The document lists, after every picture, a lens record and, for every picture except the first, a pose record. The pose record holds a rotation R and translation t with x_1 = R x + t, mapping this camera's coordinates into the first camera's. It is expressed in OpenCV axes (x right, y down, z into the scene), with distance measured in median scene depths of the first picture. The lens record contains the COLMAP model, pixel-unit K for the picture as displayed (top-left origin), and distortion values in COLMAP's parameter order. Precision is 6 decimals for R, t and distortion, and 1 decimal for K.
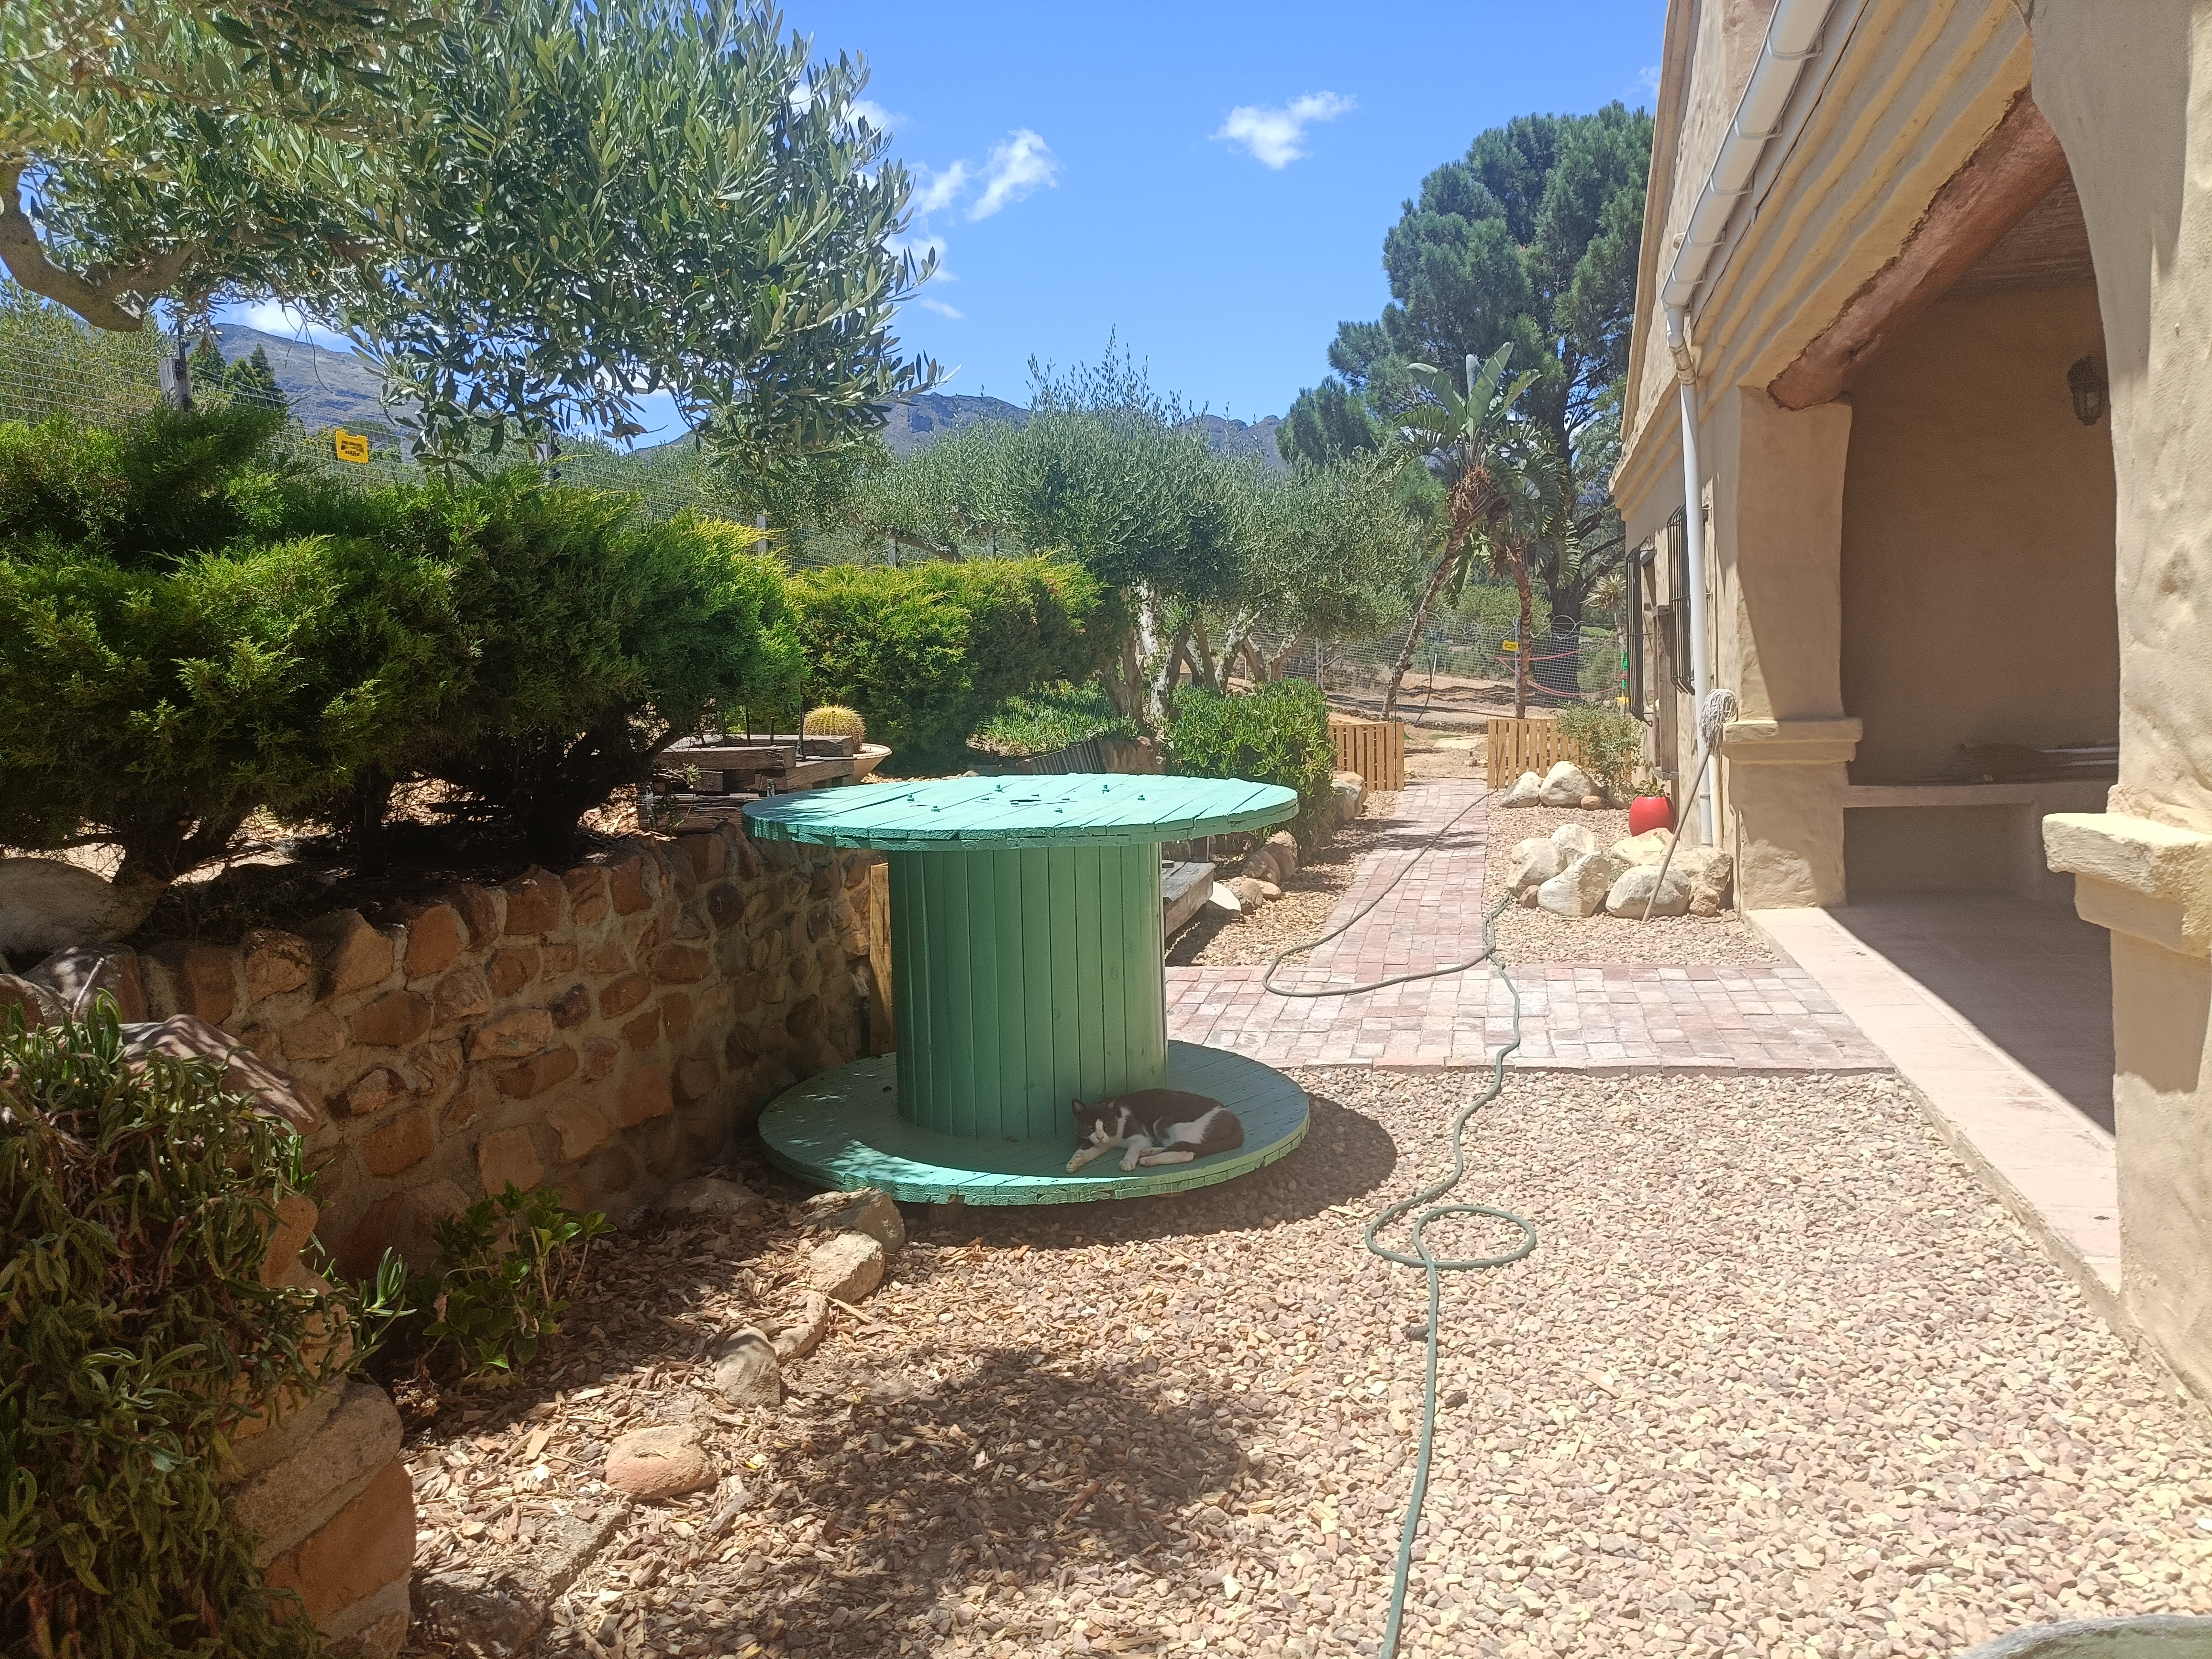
lens RADIAL K [[1604.5, 0, 1091.4], [0, 1604.5, 838.6], [0, 0, 1]] dist [0.011468, -0.004101]
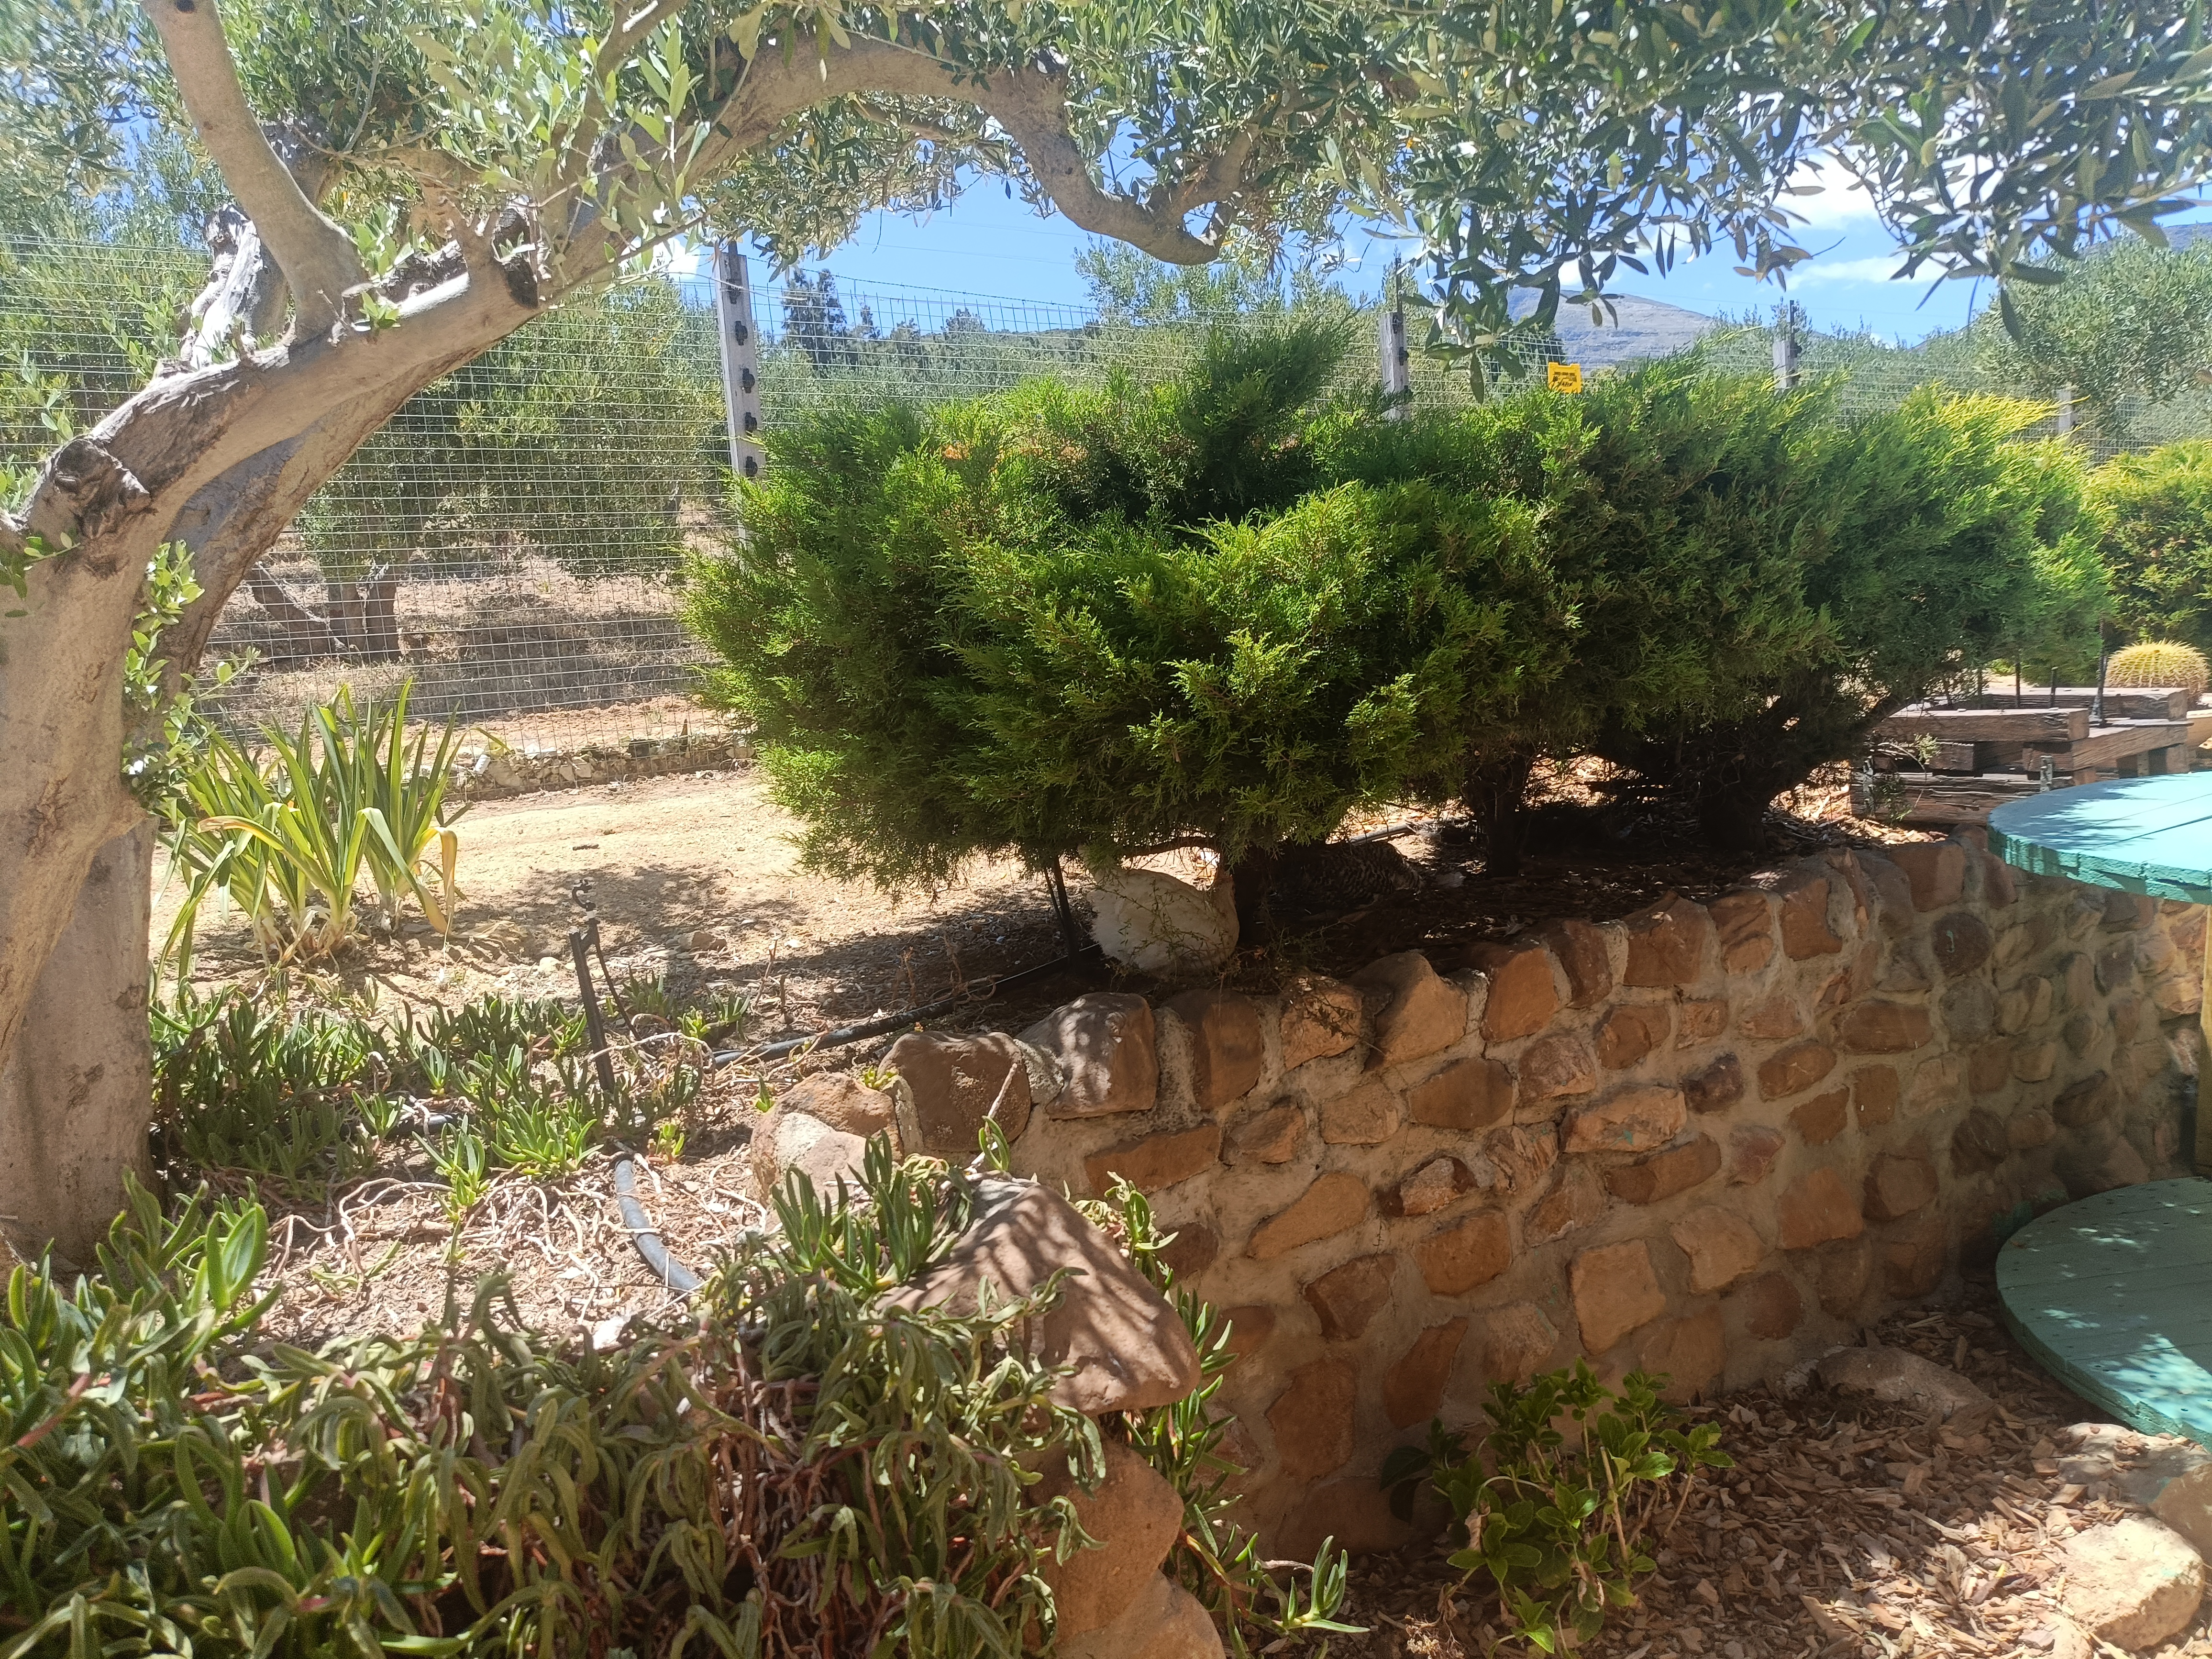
lens RADIAL K [[1604.5, 0, 1091.4], [0, 1604.5, 838.6], [0, 0, 1]] dist [0.011468, -0.004101]
pose [[0.737091, 0.047533, -0.674120, -0.039174], [-0.017163, 0.998518, 0.051640, -0.041873], [0.675576, -0.026494, 0.736814, 0.254540]]
